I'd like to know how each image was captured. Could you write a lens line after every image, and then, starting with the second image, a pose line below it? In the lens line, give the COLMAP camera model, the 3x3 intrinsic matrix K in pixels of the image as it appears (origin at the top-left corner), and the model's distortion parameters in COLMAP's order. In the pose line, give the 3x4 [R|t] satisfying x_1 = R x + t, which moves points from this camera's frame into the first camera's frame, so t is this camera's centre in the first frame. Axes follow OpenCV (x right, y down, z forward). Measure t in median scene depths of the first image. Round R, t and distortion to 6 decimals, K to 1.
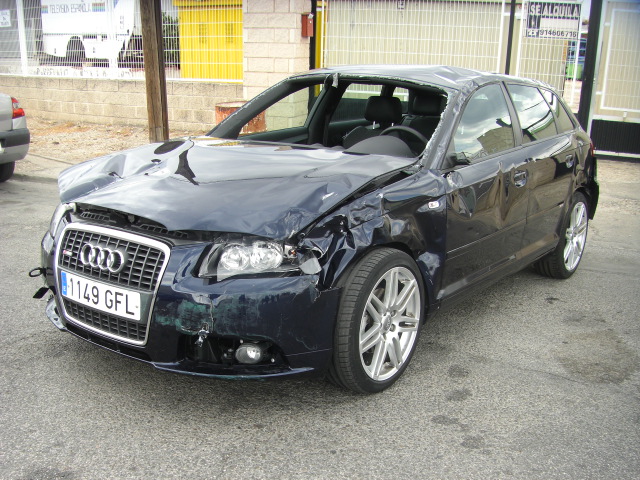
lens RADIAL K [[722.6, 0, 289.9], [0, 722.6, 325.1], [0, 0, 1]] dist [-0.188874, 0.117411]
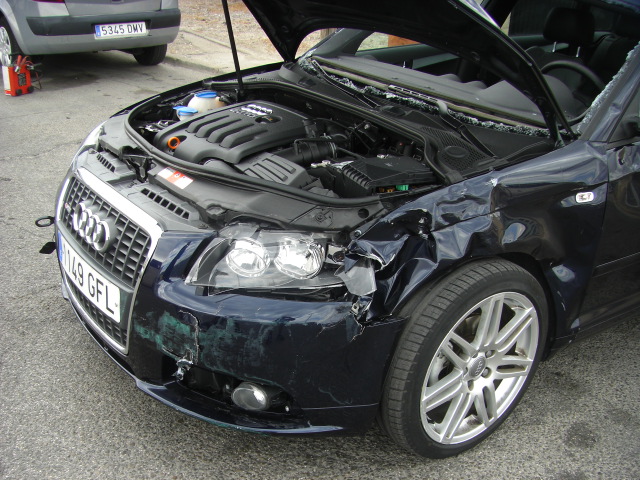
lens RADIAL K [[722.6, 0, 289.9], [0, 722.6, 325.1], [0, 0, 1]] dist [-0.188874, 0.117411]
pose [[0.955725, 0.163136, -0.244902, 0.130593], [-0.122761, 0.977416, 0.172013, -0.143892], [0.267432, -0.134332, 0.954167, 0.325875]]
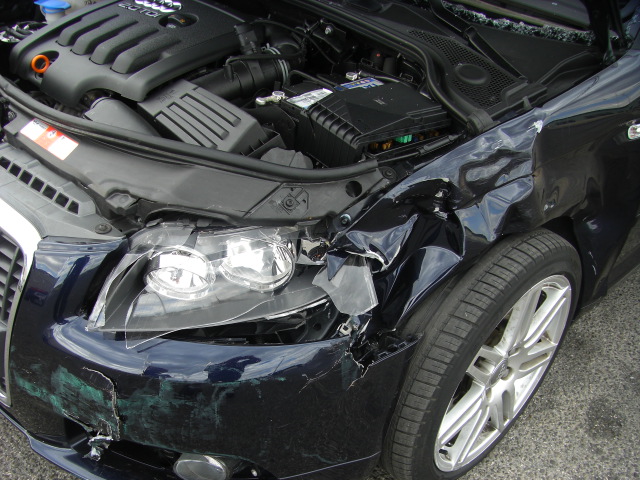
lens RADIAL K [[722.6, 0, 289.9], [0, 722.6, 325.1], [0, 0, 1]] dist [-0.188874, 0.117411]
pose [[0.989836, 0.119803, -0.076635, 0.024730], [-0.085411, 0.931630, 0.353228, -0.208919], [0.113713, -0.343092, 0.932393, 0.552221]]
